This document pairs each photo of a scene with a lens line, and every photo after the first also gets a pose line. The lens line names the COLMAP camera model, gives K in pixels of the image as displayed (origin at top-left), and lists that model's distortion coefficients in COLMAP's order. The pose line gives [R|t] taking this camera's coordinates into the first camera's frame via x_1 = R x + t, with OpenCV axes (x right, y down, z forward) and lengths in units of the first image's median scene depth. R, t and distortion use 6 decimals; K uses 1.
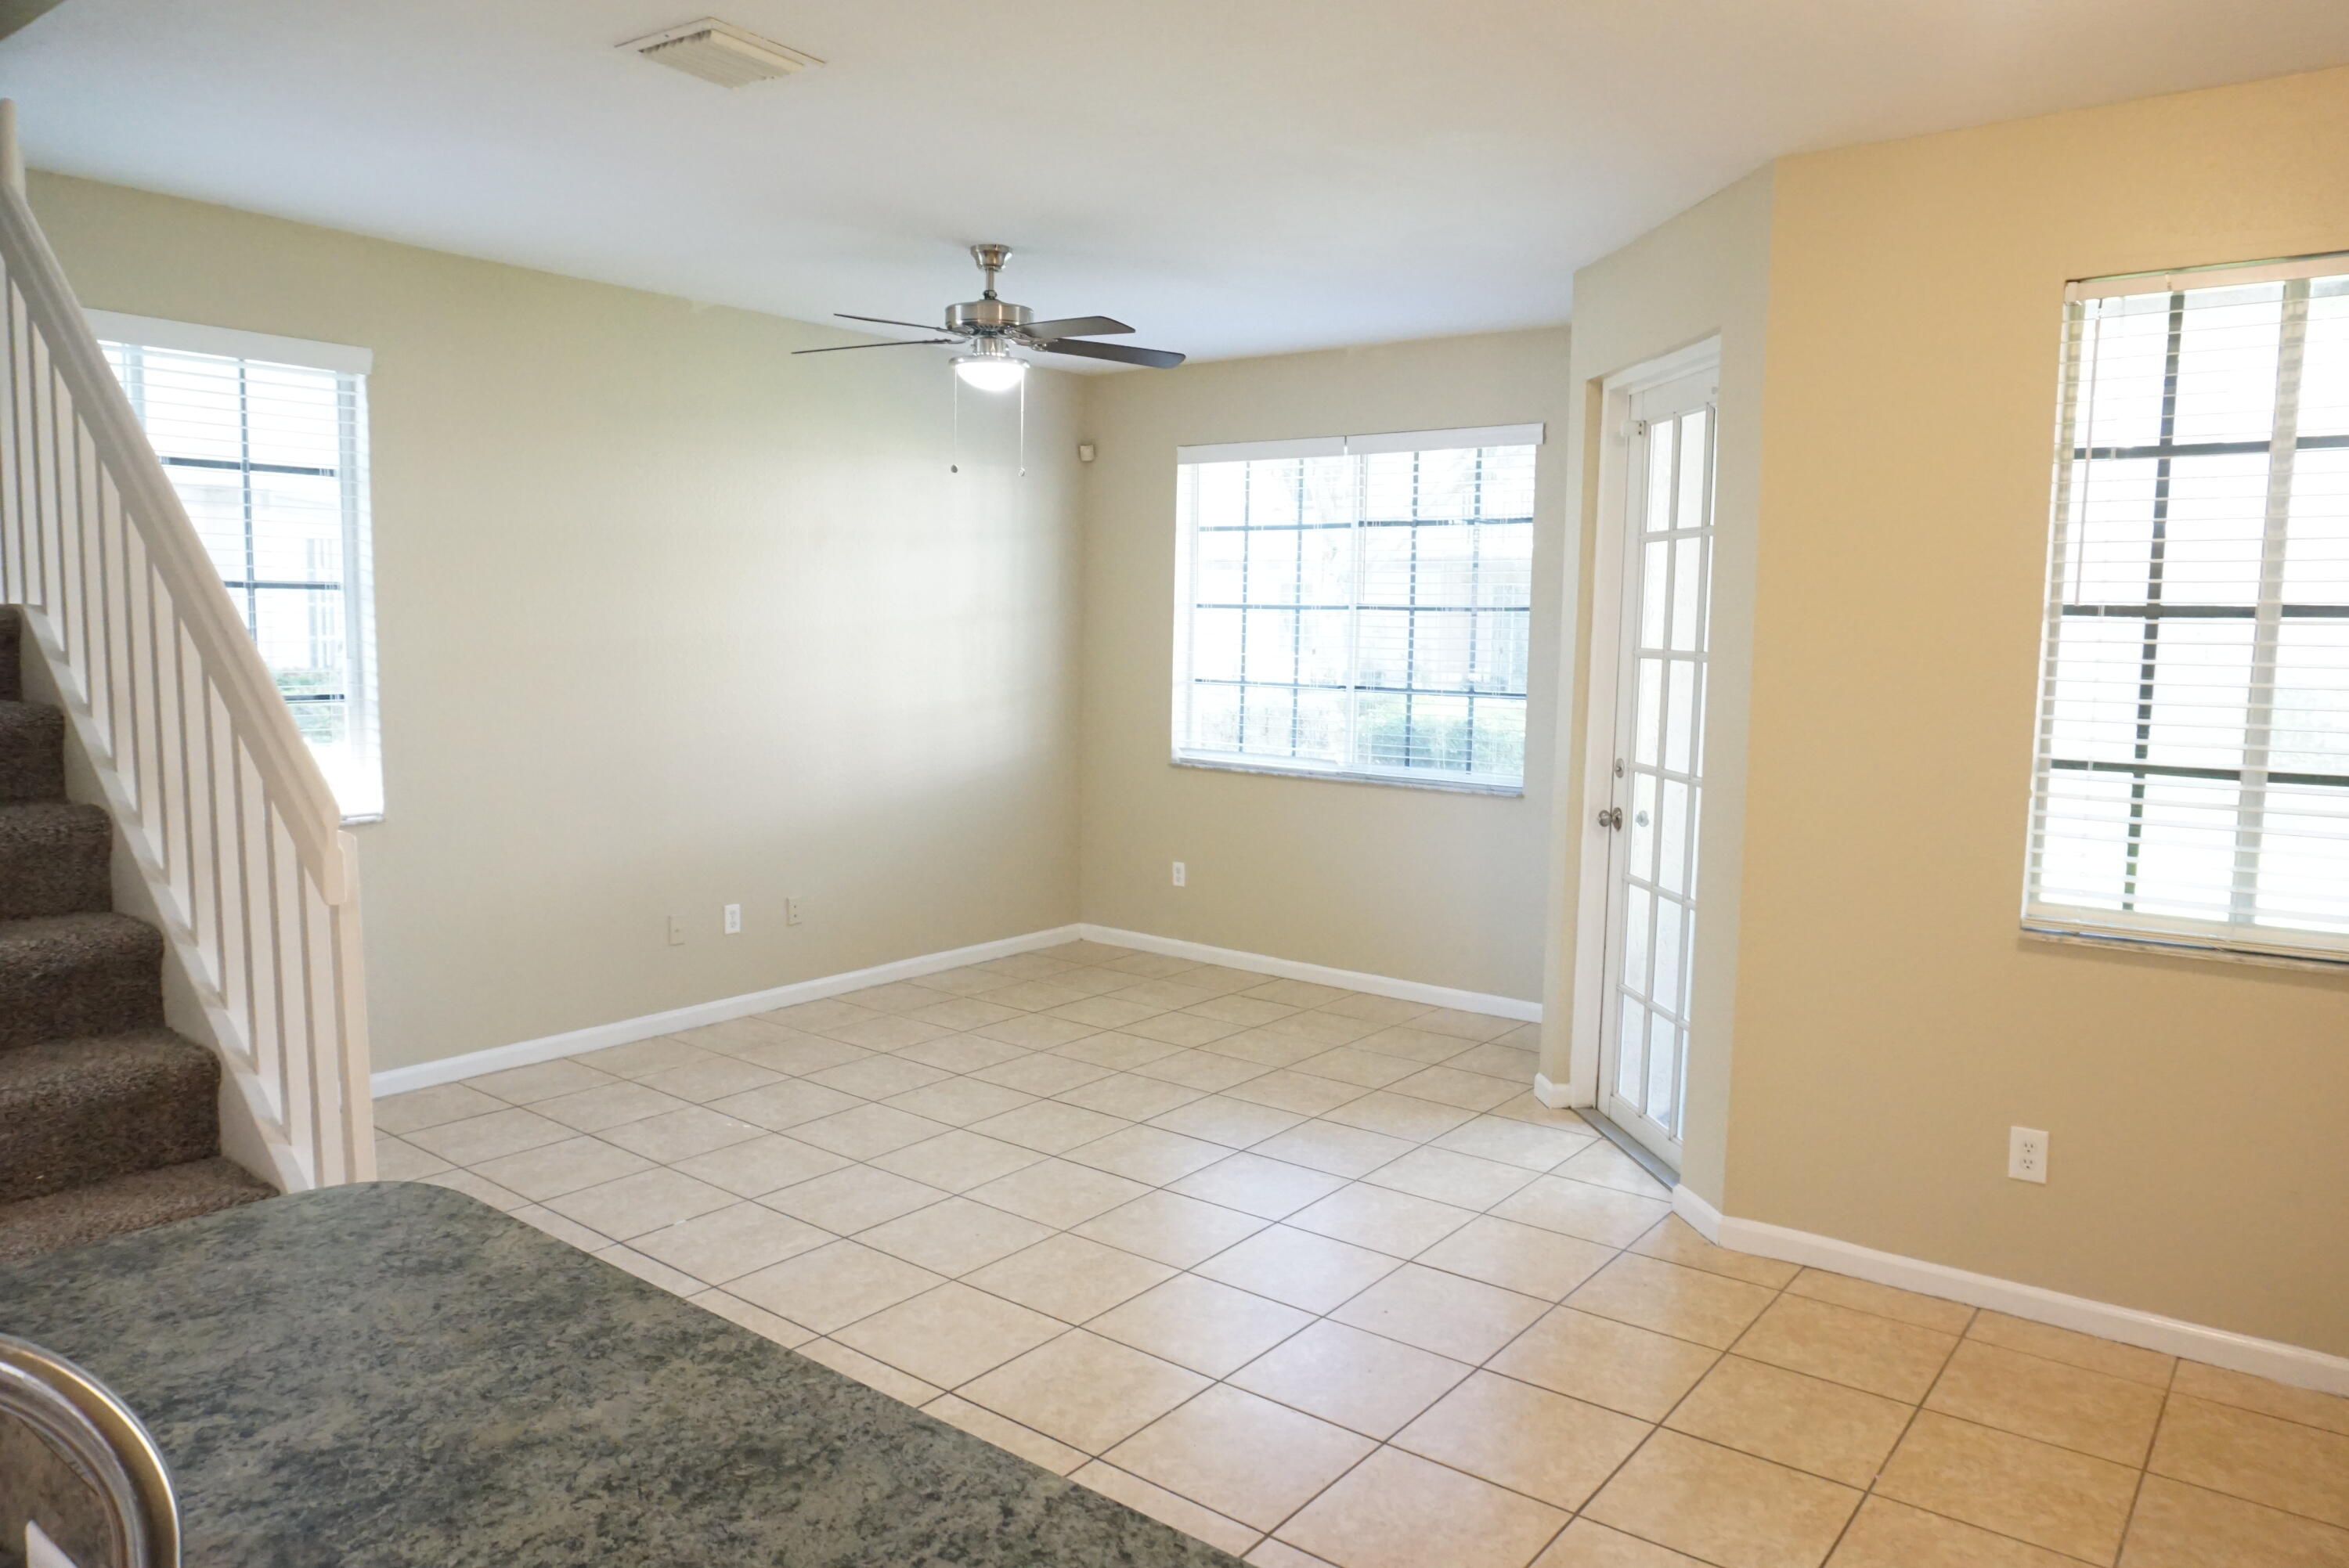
lens RADIAL K [[1557.7, 0, 1173.1], [0, 1557.7, 798.3], [0, 0, 1]] dist [-0.065100, 0.038928]
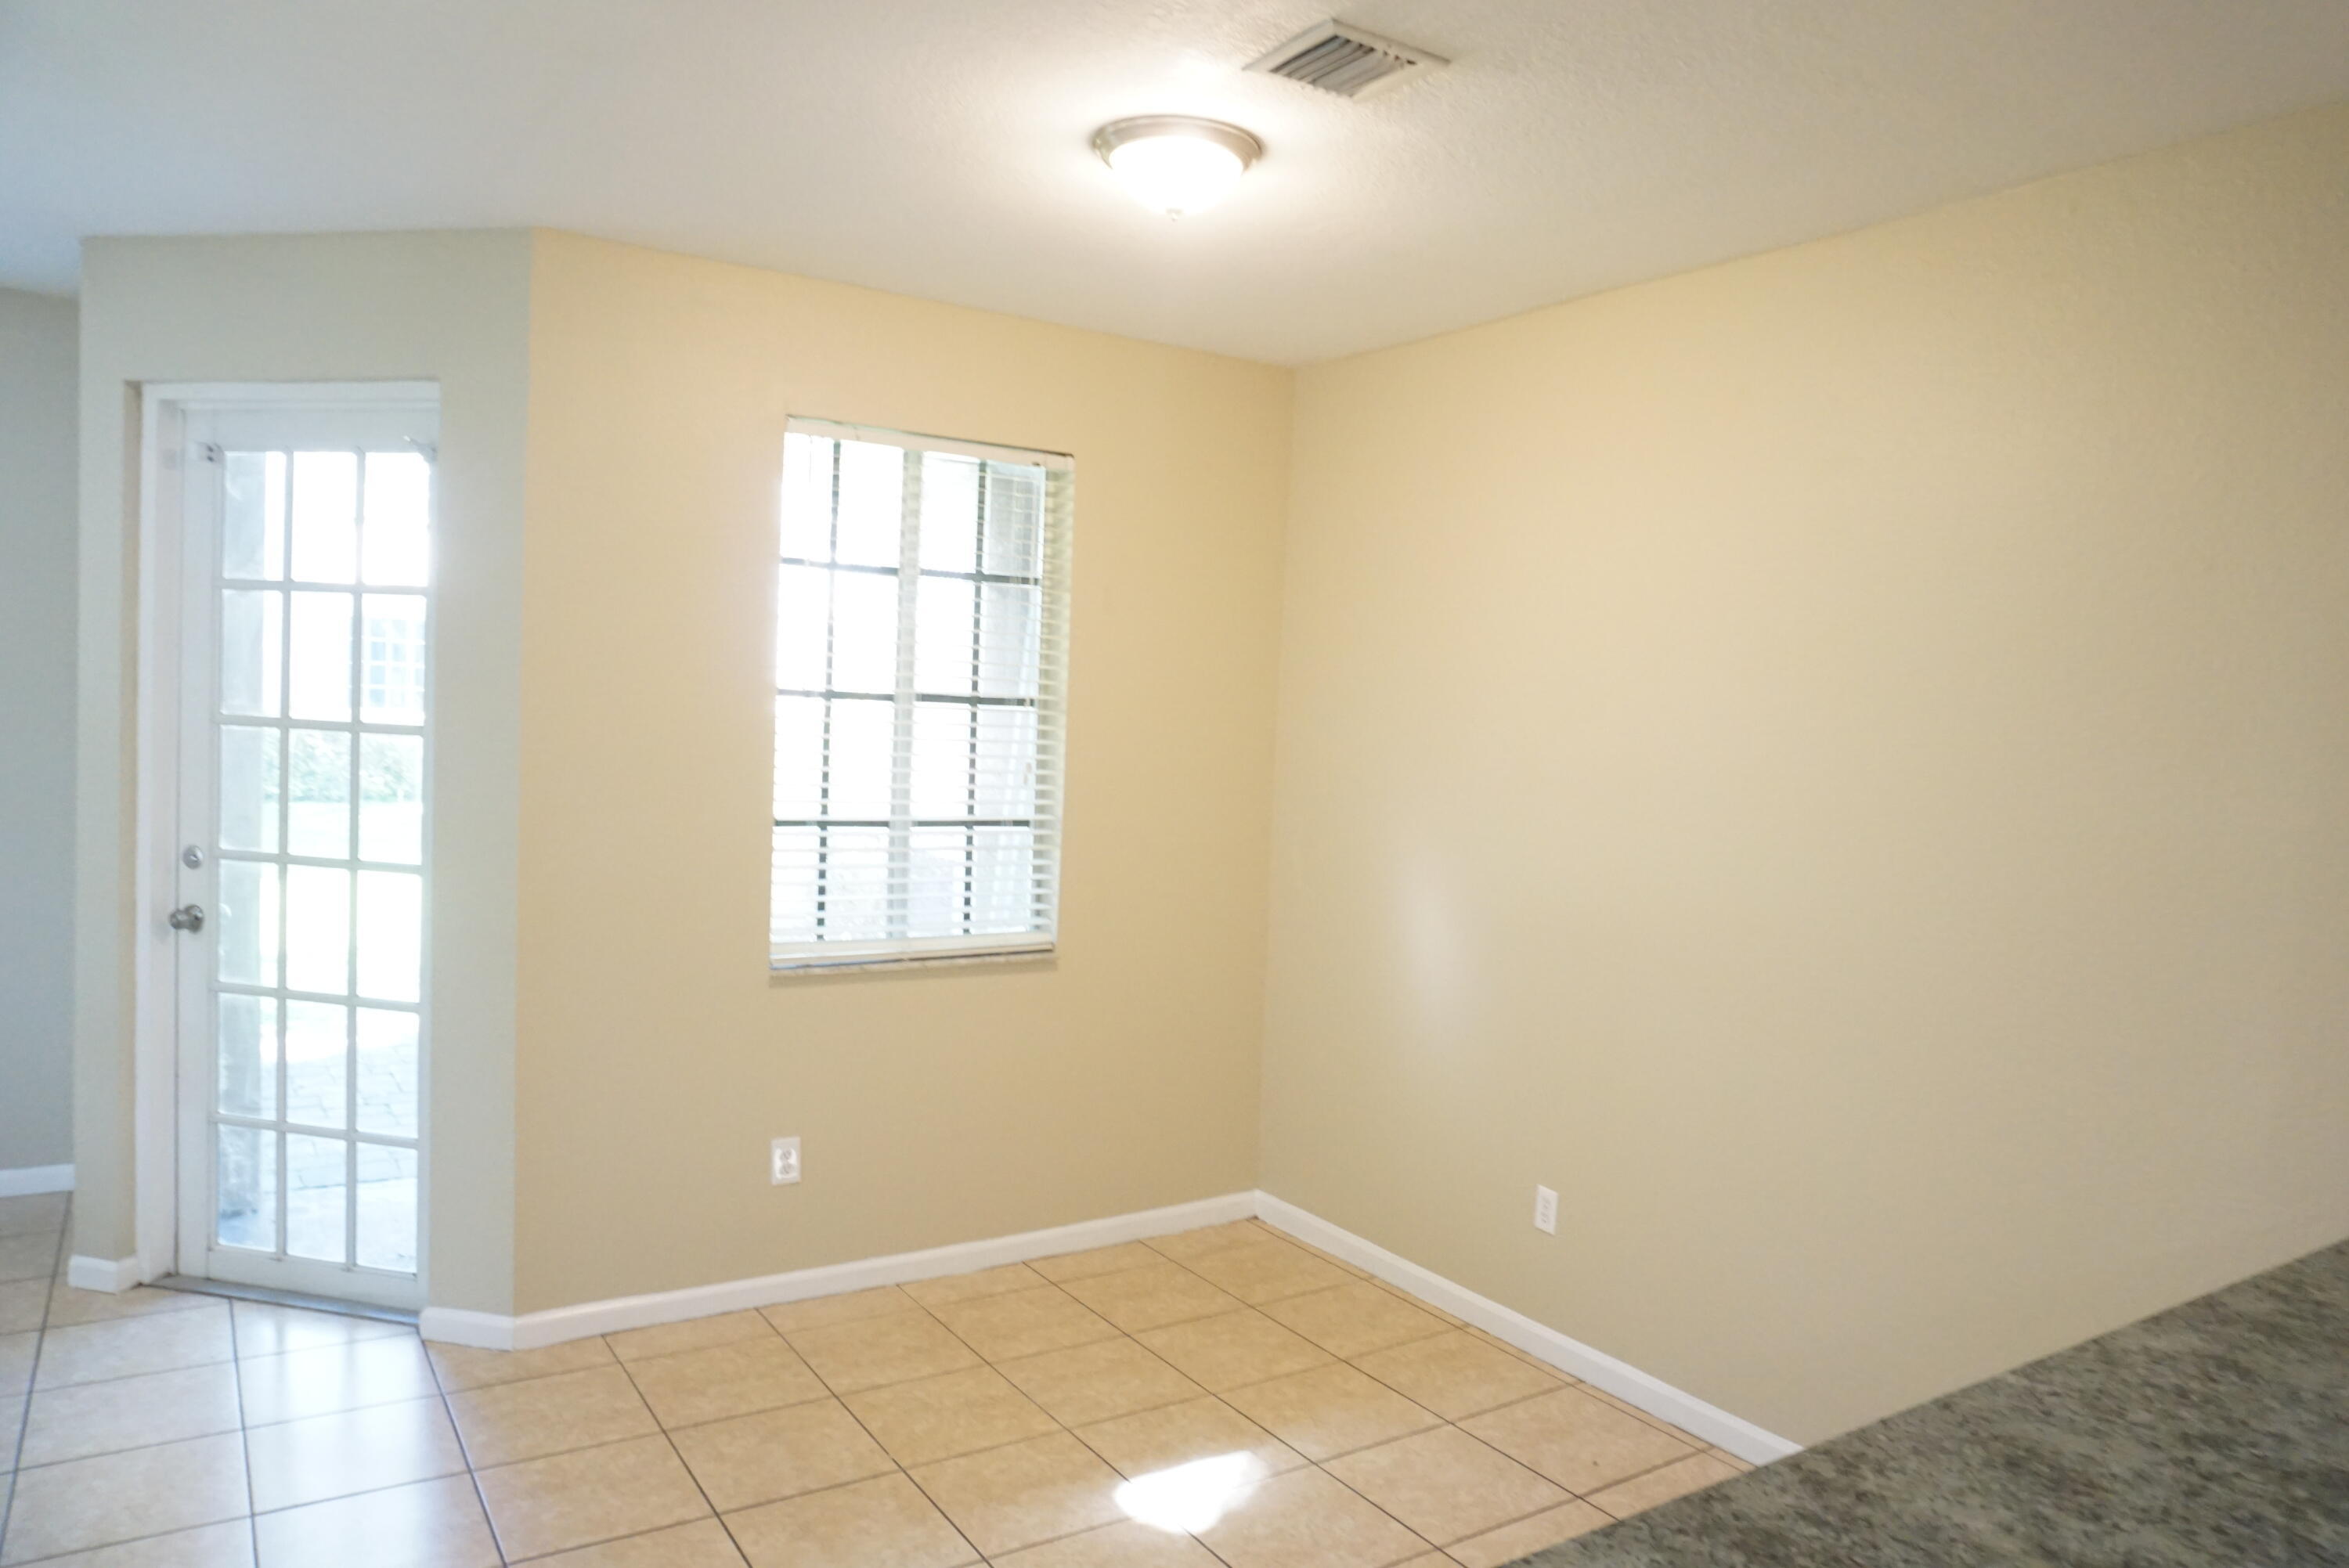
lens RADIAL K [[1557.7, 0, 1193.2], [0, 1557.7, 795.7], [0, 0, 1]] dist [-0.065100, 0.038928]
pose [[0.317164, -0.048894, 0.947109, -0.460502], [0.065559, 0.997411, 0.029537, -0.060527], [-0.946102, 0.052723, 0.319549, 0.331973]]
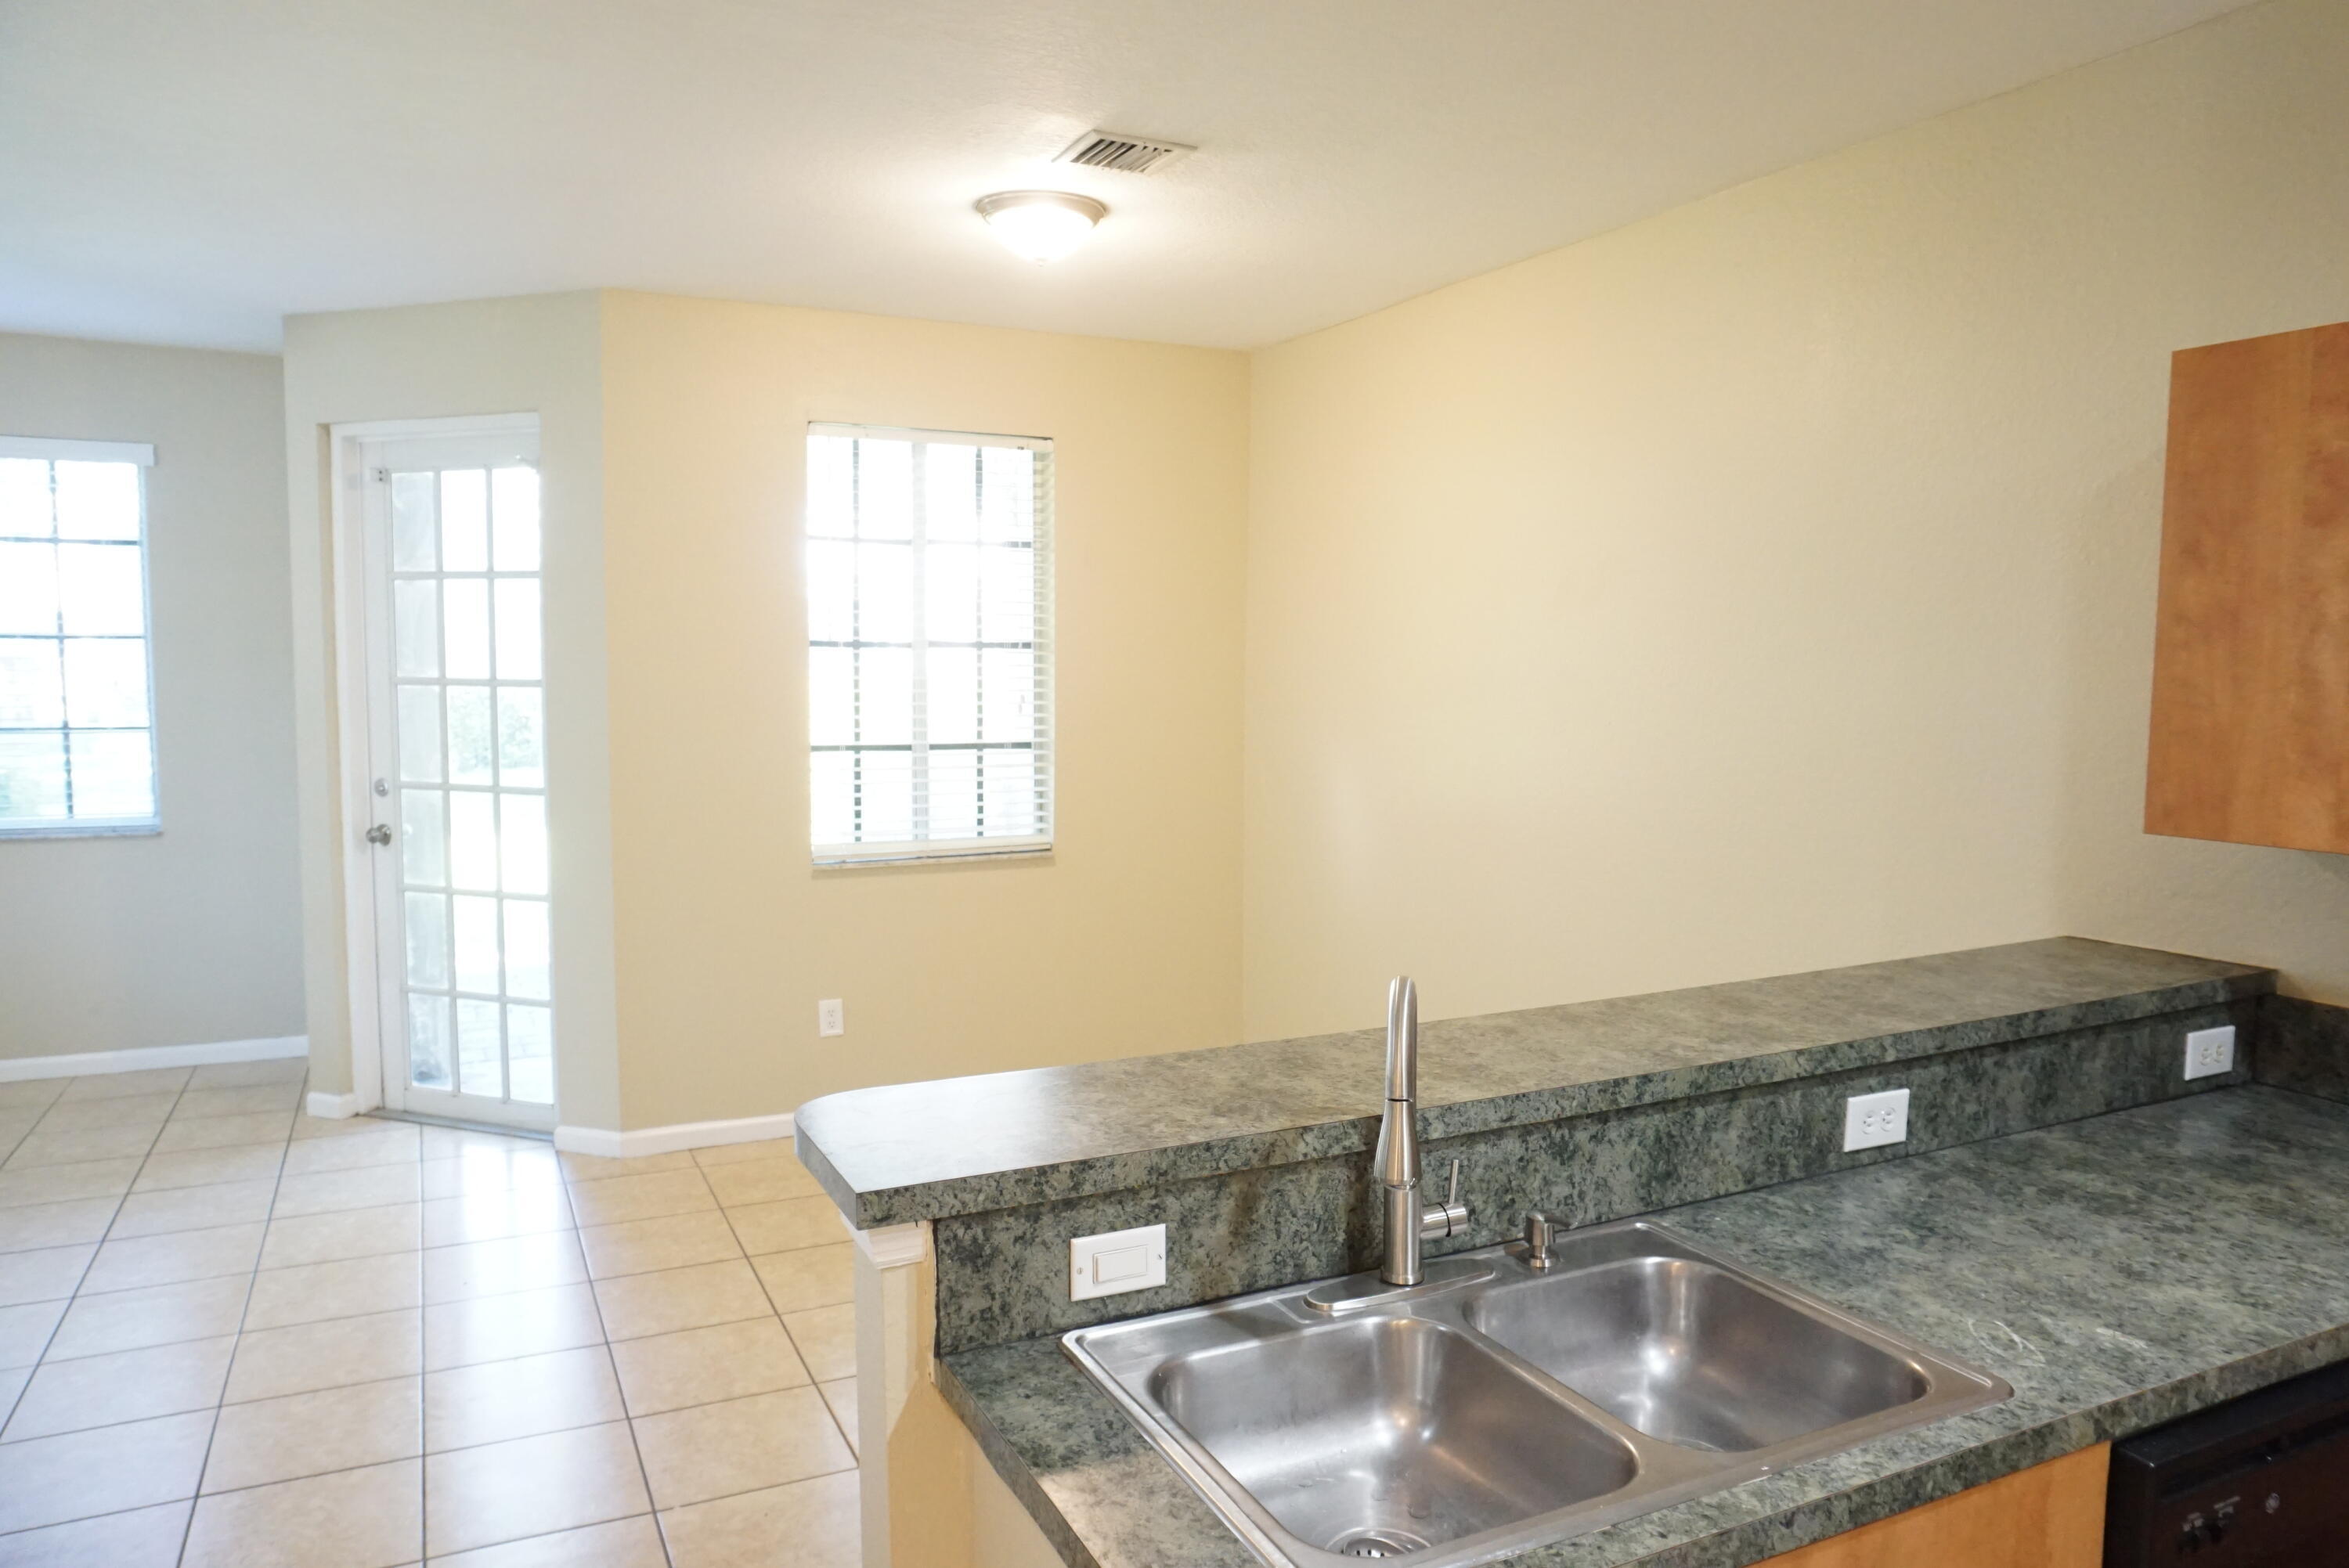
lens RADIAL K [[1557.7, 0, 1206.1], [0, 1557.7, 783.8], [0, 0, 1]] dist [-0.065100, 0.038928]
pose [[0.431238, -0.086345, 0.898097, -0.620977], [0.096965, 0.994080, 0.049013, -0.027487], [-0.897013, 0.065948, 0.437058, 0.019897]]
